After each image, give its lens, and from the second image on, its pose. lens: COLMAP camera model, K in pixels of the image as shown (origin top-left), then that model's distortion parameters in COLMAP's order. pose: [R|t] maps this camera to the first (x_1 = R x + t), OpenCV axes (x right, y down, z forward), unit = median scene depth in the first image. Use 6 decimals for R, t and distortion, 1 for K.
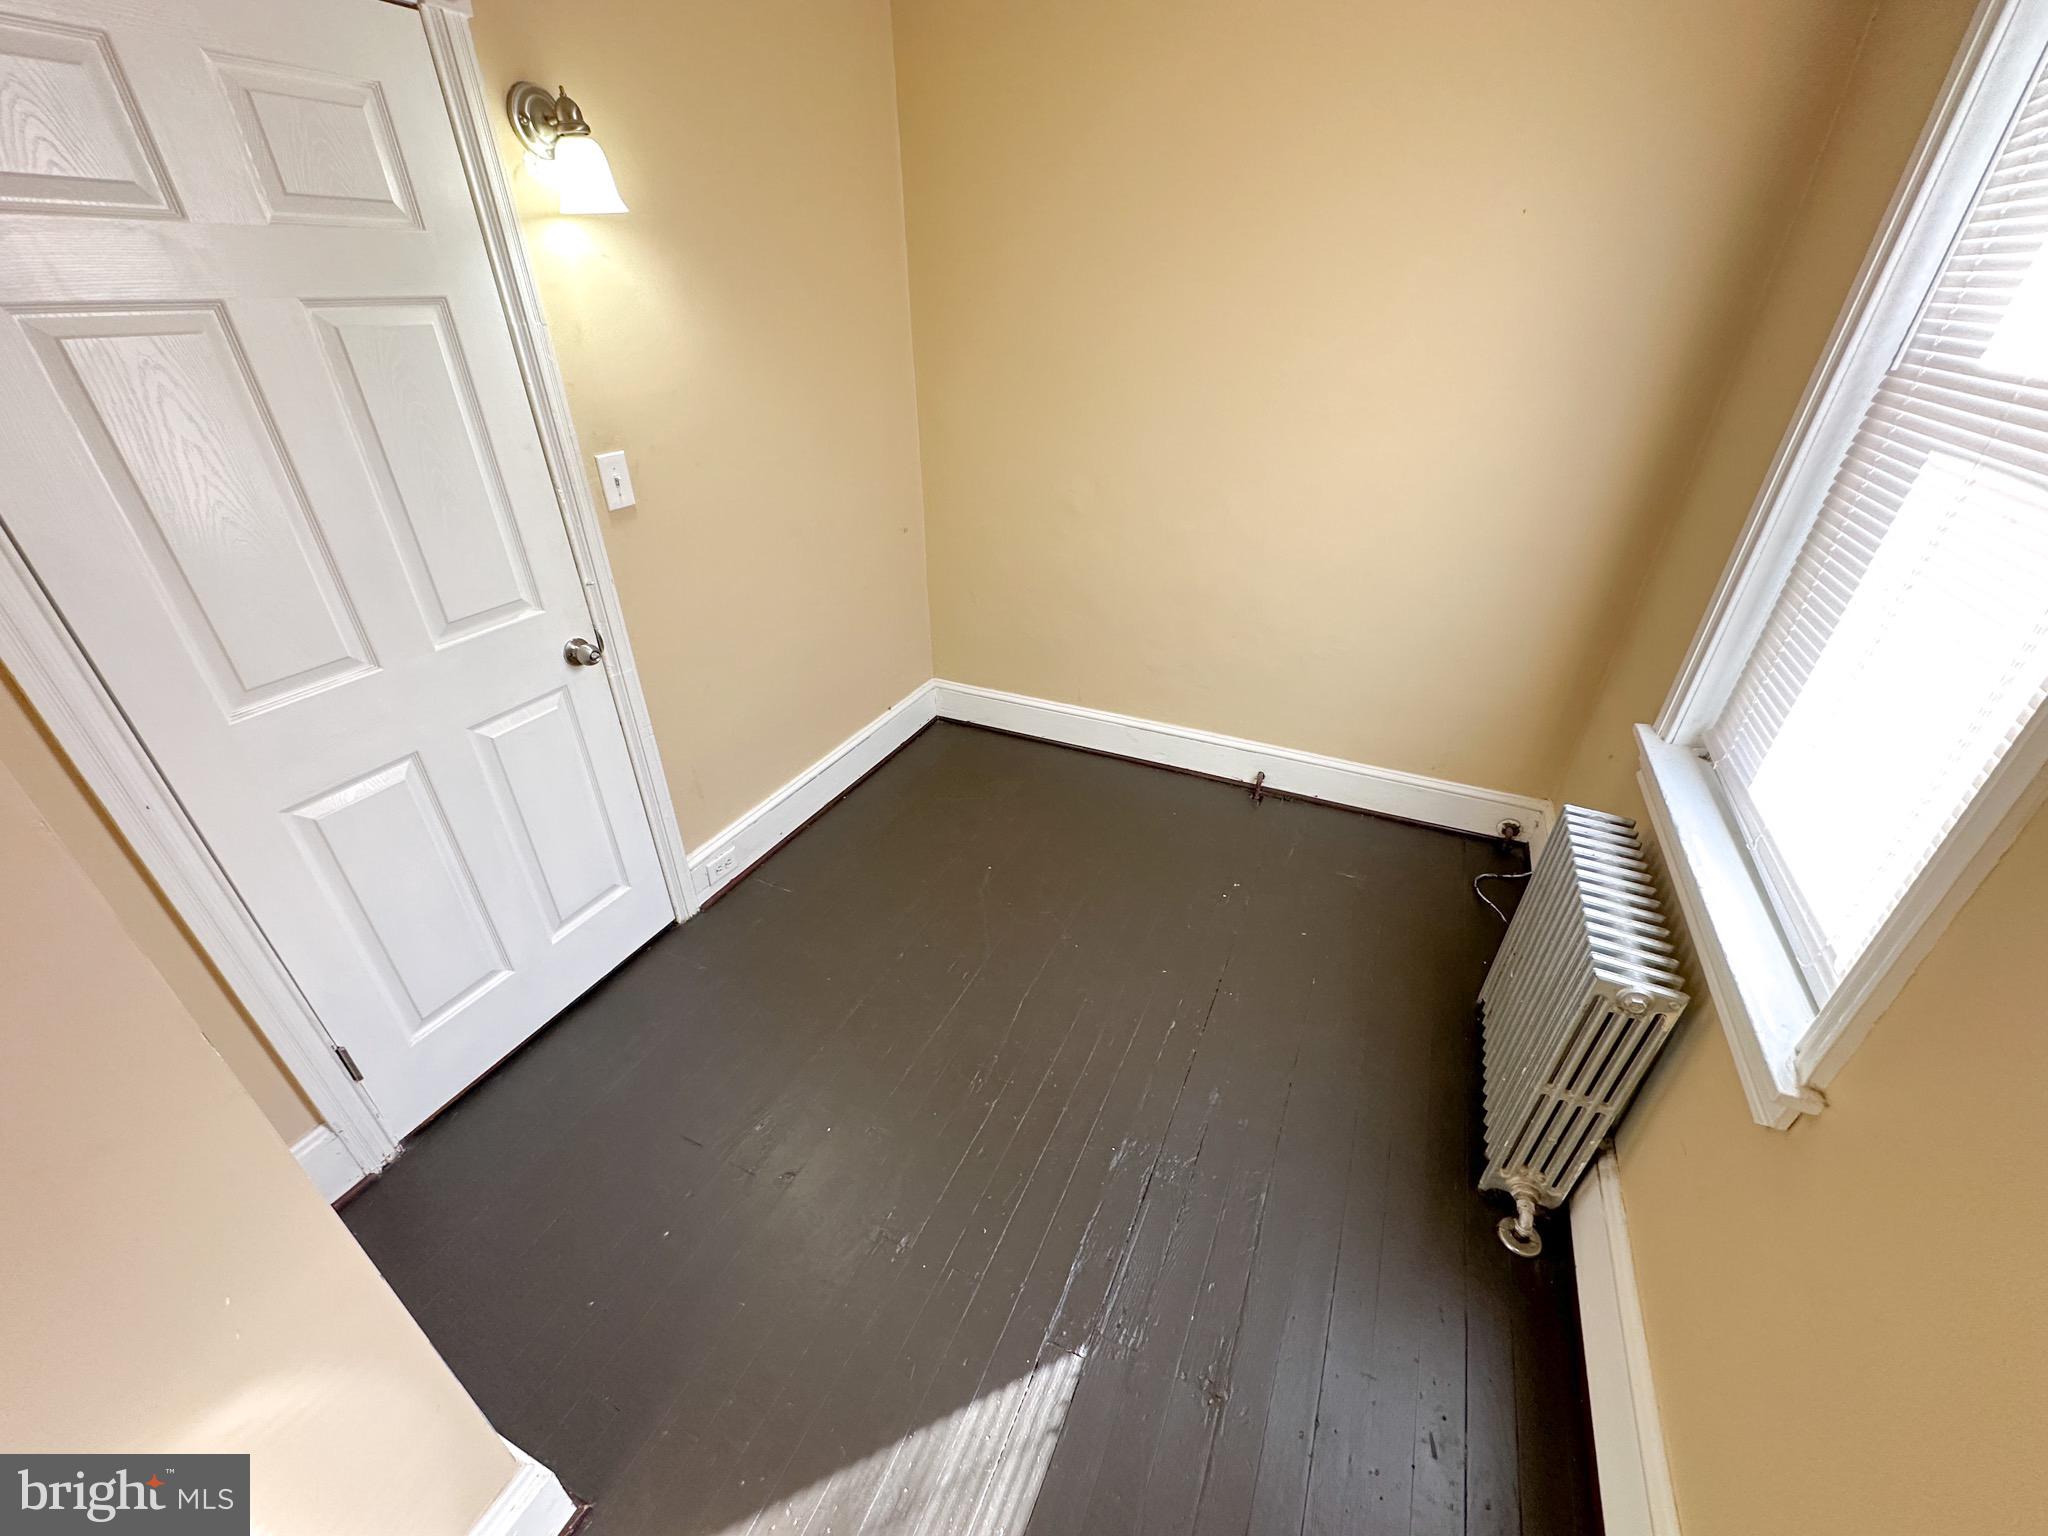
lens RADIAL K [[812.2, 0, 1025.2], [0, 812.2, 770.7], [0, 0, 1]] dist [-0.000855, 0.000202]
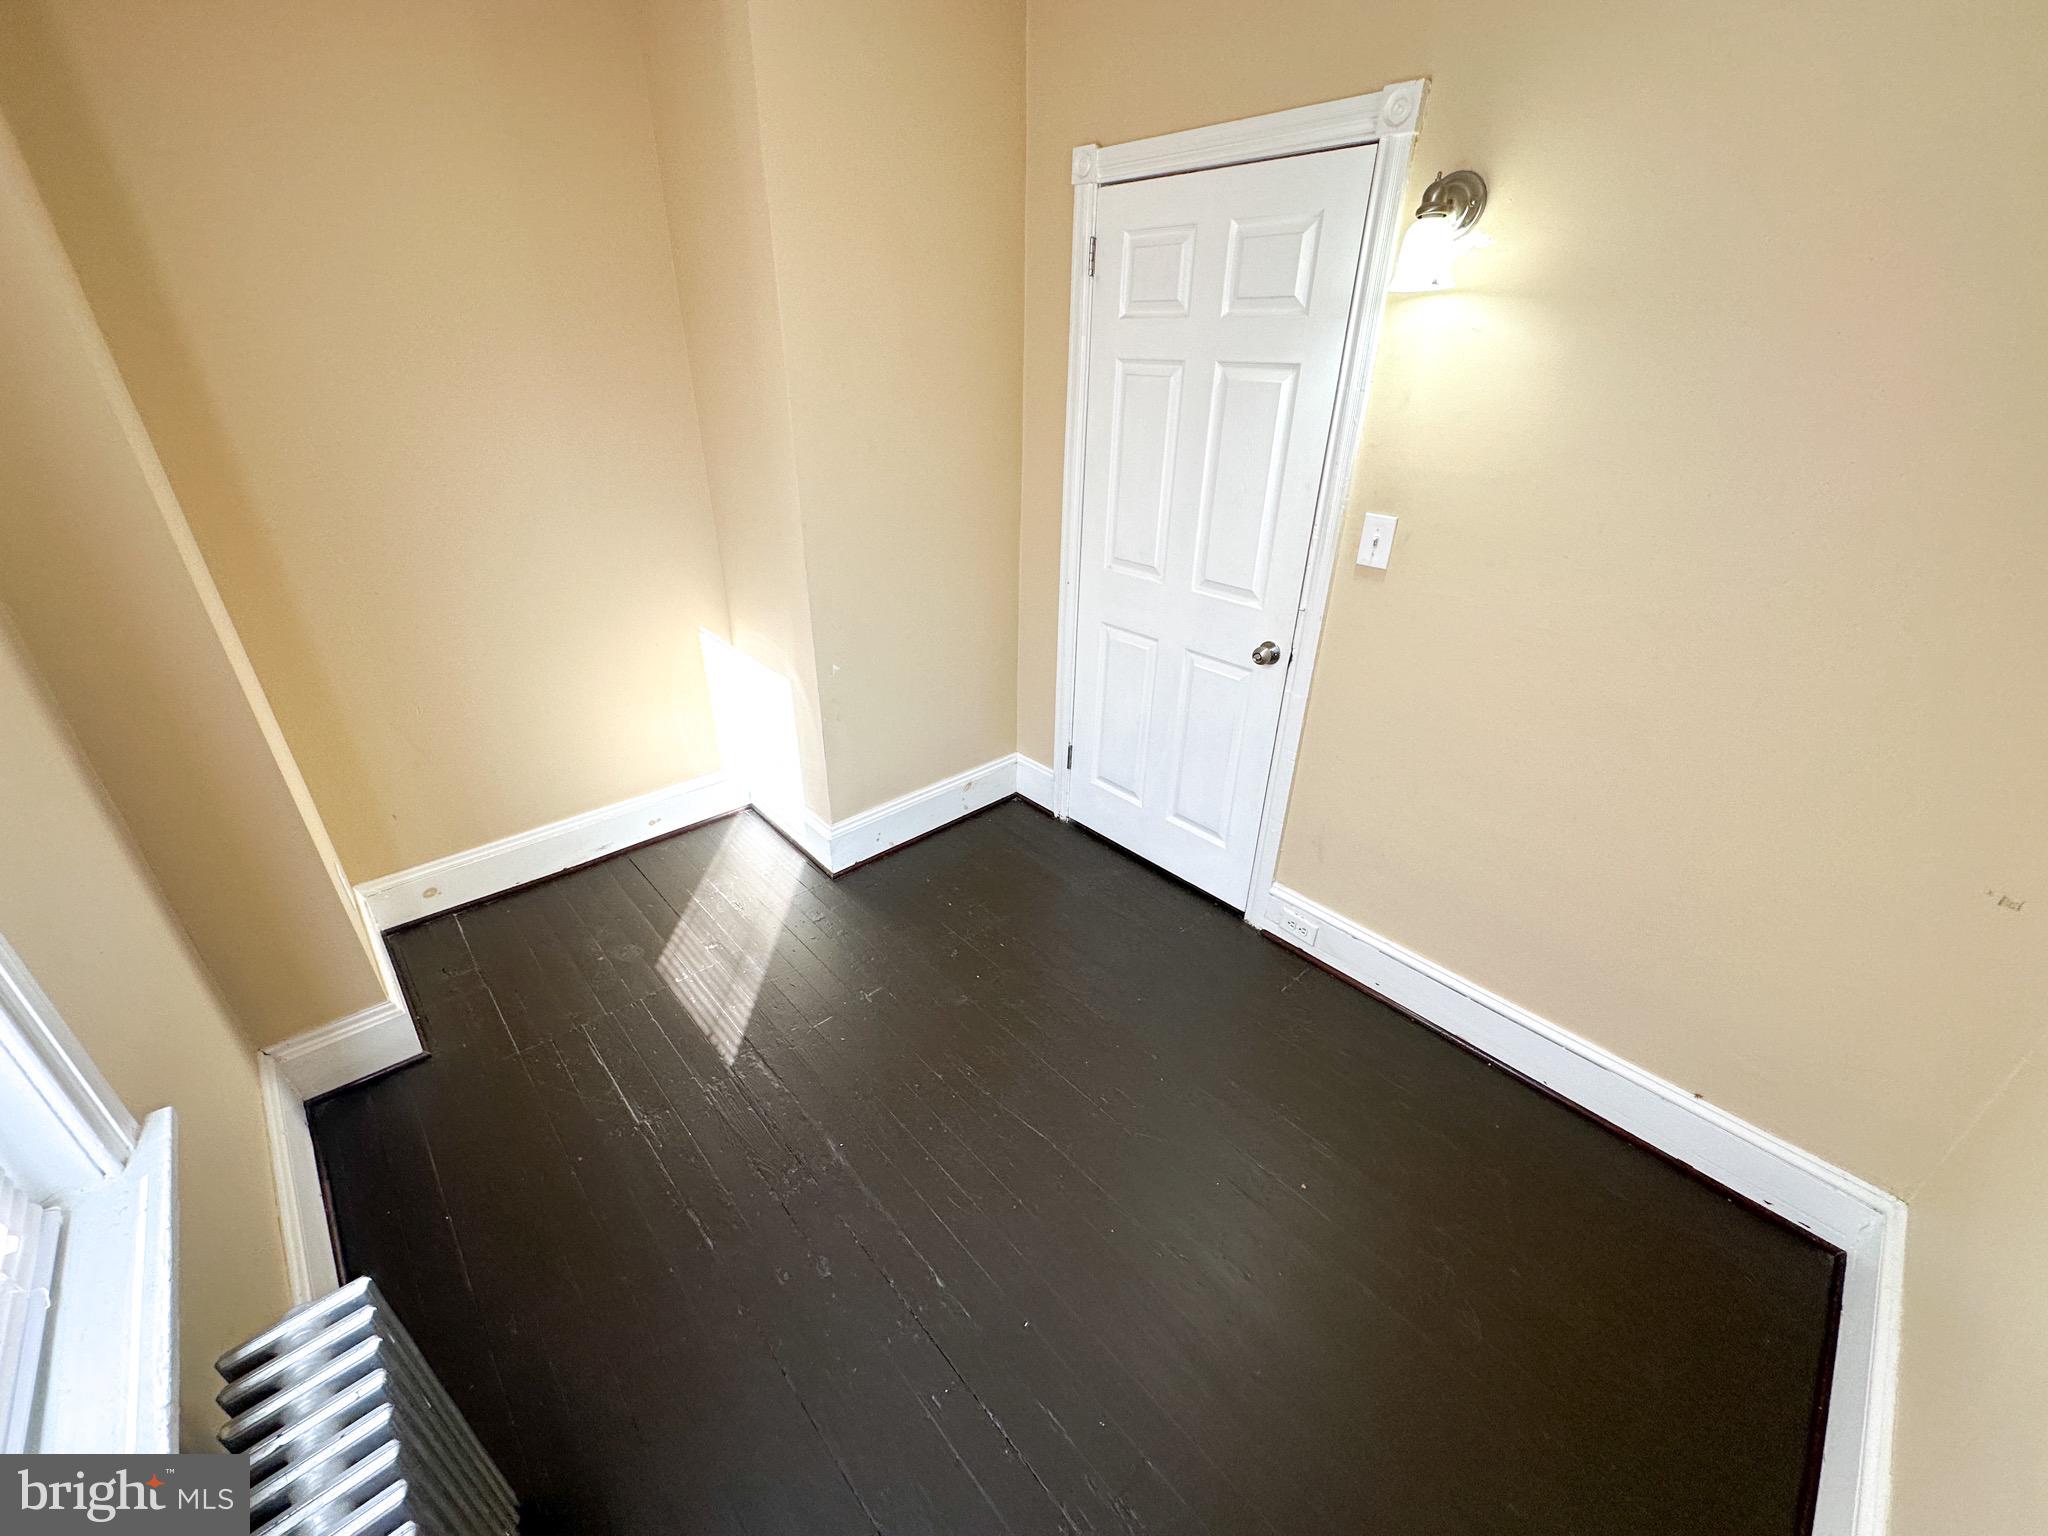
lens RADIAL K [[812.2, 0, 1024.7], [0, 812.2, 772.8], [0, 0, 1]] dist [-0.000855, 0.000202]
pose [[-0.384204, 0.423870, -0.820196, 0.655947], [-0.489064, 0.660062, 0.570206, -0.550713], [0.783073, 0.620204, -0.046299, 0.911890]]
